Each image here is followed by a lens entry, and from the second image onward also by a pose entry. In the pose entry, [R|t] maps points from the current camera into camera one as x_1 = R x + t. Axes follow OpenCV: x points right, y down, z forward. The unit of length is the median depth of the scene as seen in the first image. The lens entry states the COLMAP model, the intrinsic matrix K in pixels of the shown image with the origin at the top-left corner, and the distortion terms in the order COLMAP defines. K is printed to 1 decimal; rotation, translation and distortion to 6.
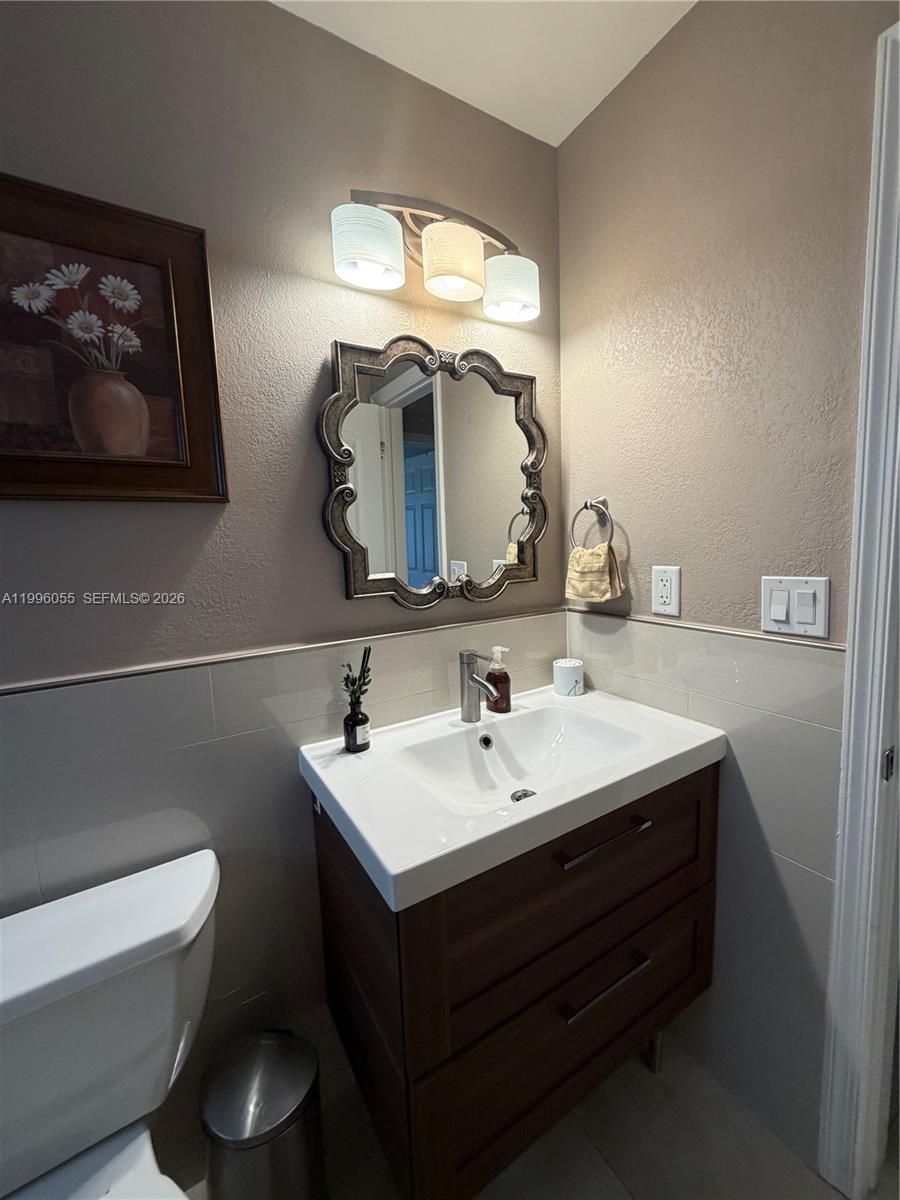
lens RADIAL K [[478.5, 0, 450.0], [0, 478.5, 600.0], [0, 0, 1]] dist [0.001053, 0.000071]
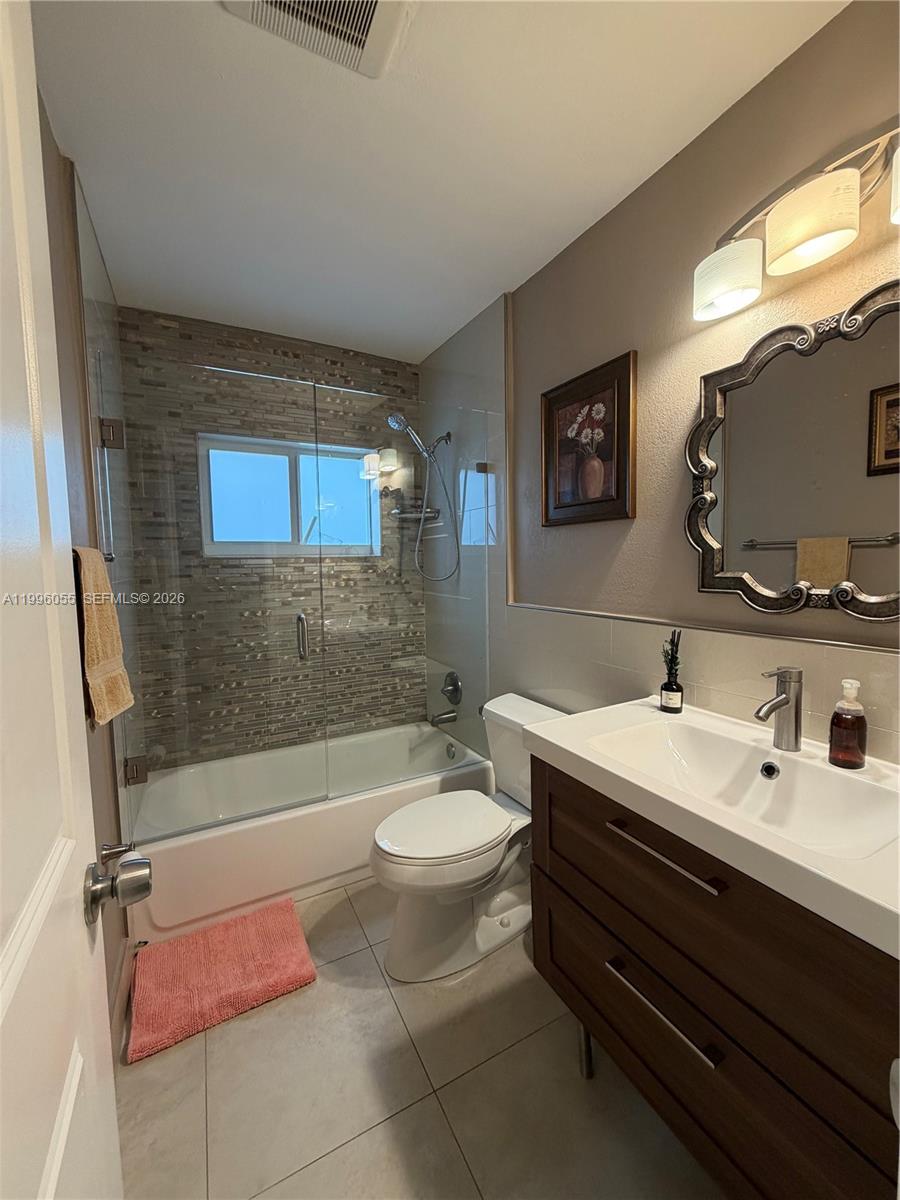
lens RADIAL K [[478.5, 0, 450.0], [0, 478.5, 600.0], [0, 0, 1]] dist [0.001053, 0.000071]
pose [[-0.064647, 0.126962, -0.989799, 1.195706], [-0.089829, 0.987106, 0.132483, -0.097656], [0.993857, 0.097478, -0.052409, 0.542561]]
